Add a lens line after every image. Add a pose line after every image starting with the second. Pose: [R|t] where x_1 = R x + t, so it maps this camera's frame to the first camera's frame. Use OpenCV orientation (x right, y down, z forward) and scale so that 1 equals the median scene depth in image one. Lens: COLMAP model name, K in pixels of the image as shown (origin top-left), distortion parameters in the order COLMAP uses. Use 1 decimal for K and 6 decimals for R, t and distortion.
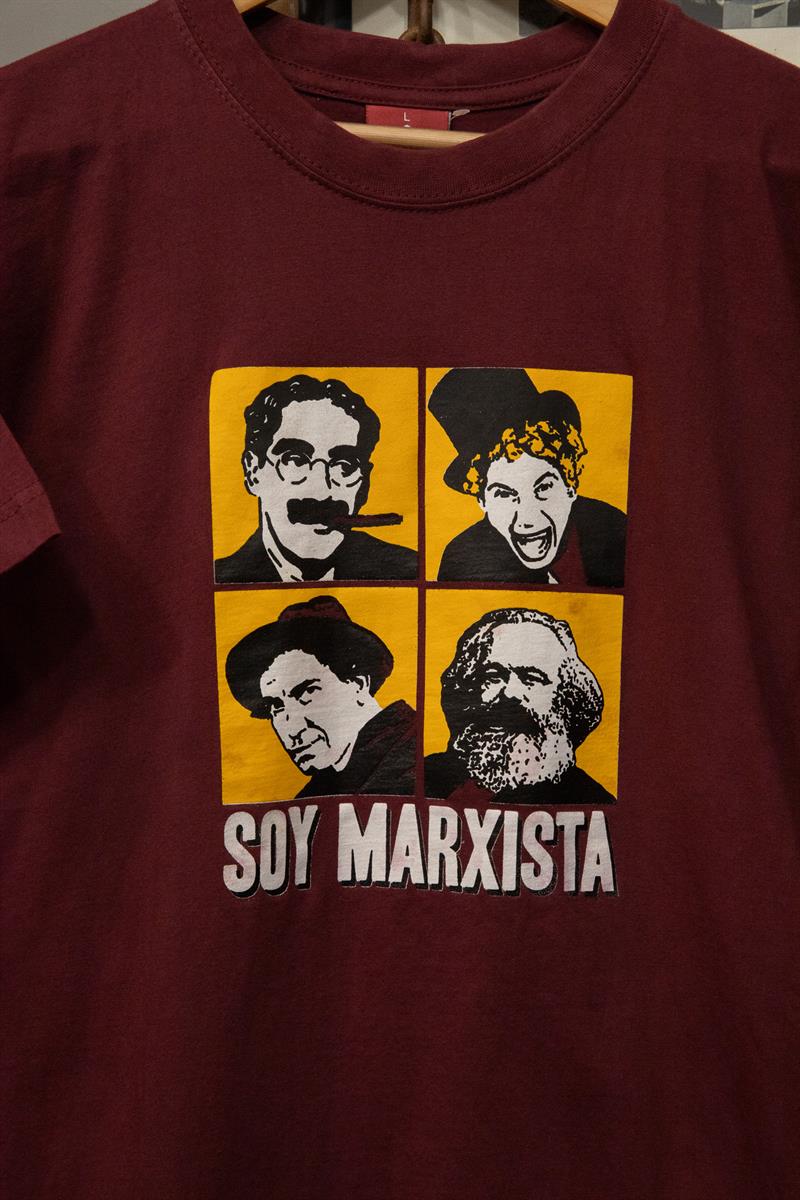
lens RADIAL K [[2208.2, 0, 399.1], [0, 2208.2, 597.5], [0, 0, 1]] dist [0.103114, 0.163957]
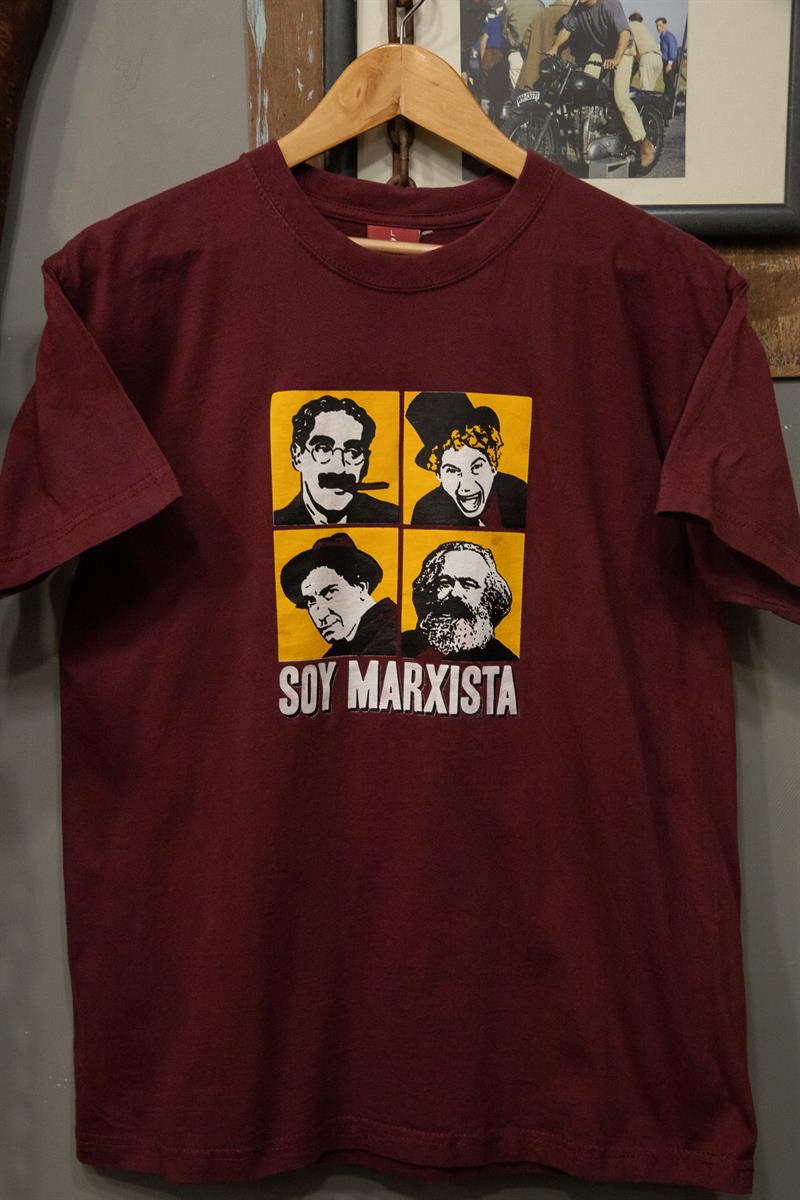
lens RADIAL K [[1636.1, 0, 402.6], [0, 1636.1, 603.2], [0, 0, 1]] dist [0.023026, 0.085550]
pose [[0.999175, 0.003421, 0.040471, -0.036960], [-0.006020, 0.997915, 0.064263, -0.026723], [-0.040167, -0.064454, 0.997112, -0.198684]]
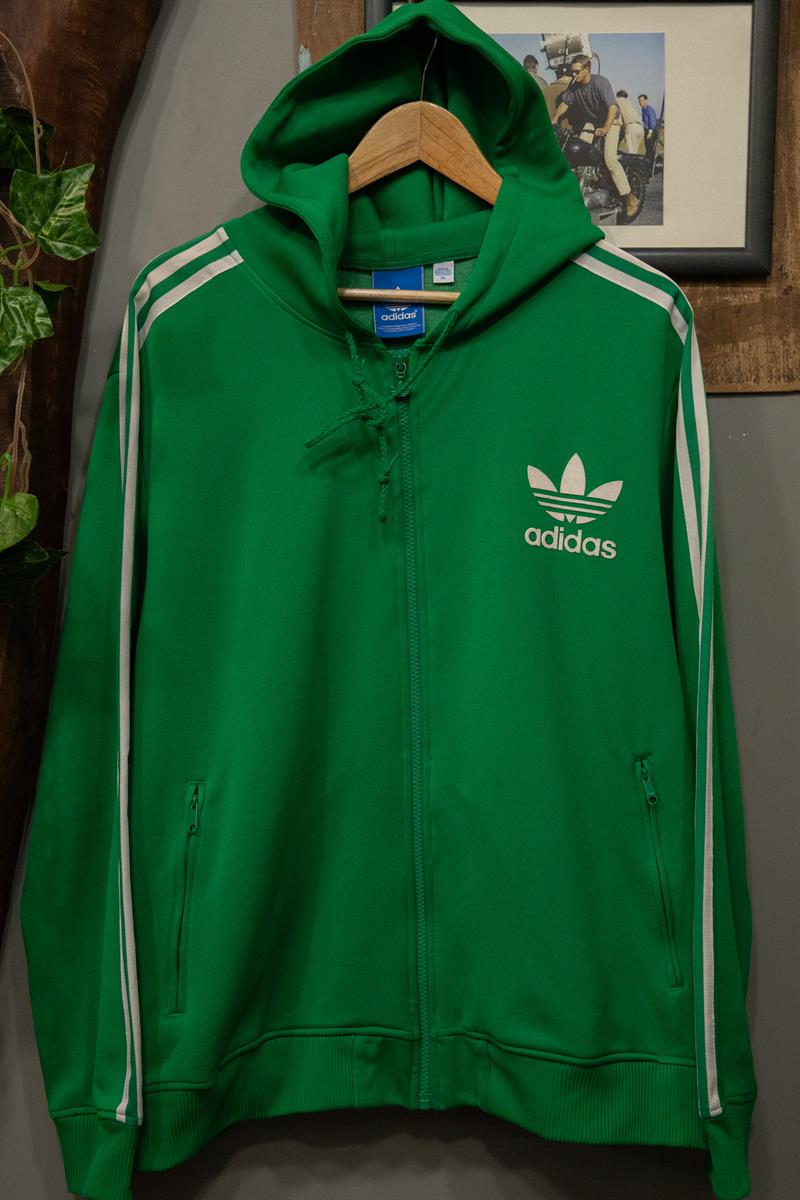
lens RADIAL K [[1633.2, 0, 398.0], [0, 1633.2, 615.8], [0, 0, 1]] dist [0.049899, 0.087360]
pose [[0.997834, 0.011518, 0.064762, -0.108528], [-0.013628, 0.999387, 0.032235, 0.041940], [-0.064351, -0.033048, 0.997380, -0.442242]]
